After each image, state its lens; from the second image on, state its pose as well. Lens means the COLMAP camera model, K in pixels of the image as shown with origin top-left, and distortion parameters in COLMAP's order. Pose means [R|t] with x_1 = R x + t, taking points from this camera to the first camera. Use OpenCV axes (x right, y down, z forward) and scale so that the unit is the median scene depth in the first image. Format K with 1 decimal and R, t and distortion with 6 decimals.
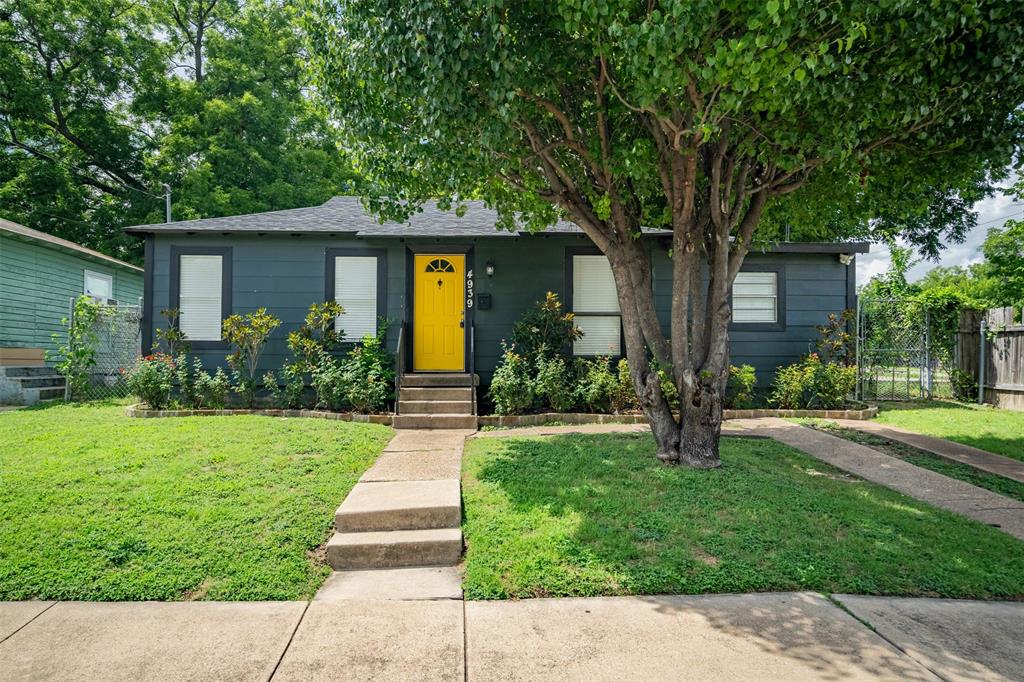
lens RADIAL K [[613.7, 0, 508.5], [0, 613.7, 349.1], [0, 0, 1]] dist [0.005739, 0.000949]
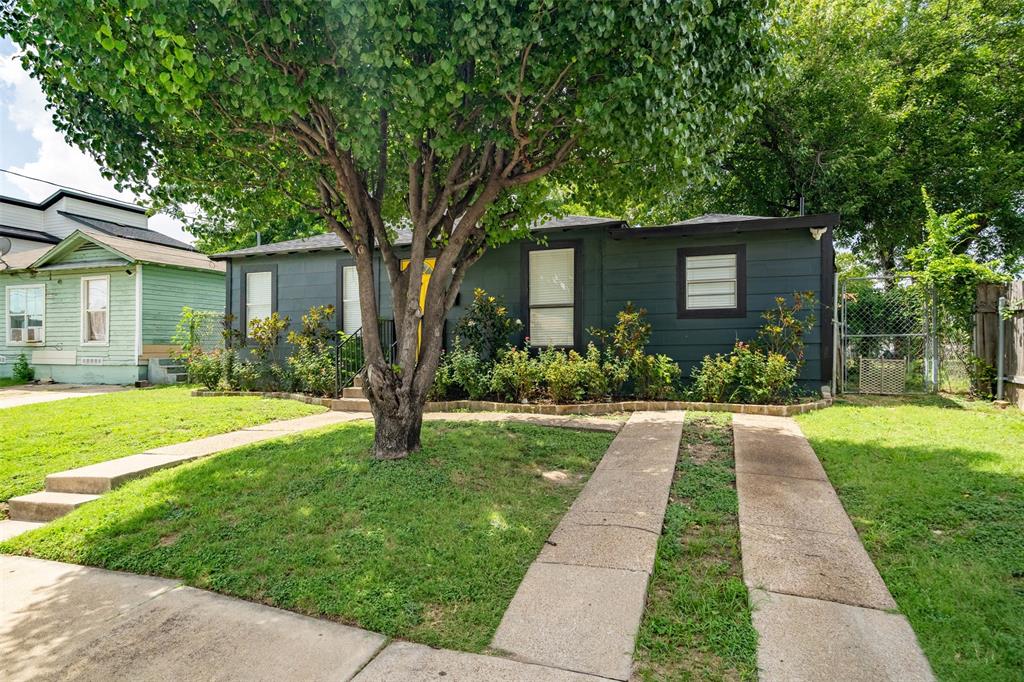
lens RADIAL K [[554.9, 0, 515.6], [0, 554.9, 338.6], [0, 0, 1]] dist [0.002884, 0.000483]
pose [[0.932448, -0.016126, -0.360944, 0.434965], [0.018368, 0.999827, 0.002784, -0.005521], [0.360837, -0.009226, 0.932583, 0.099659]]
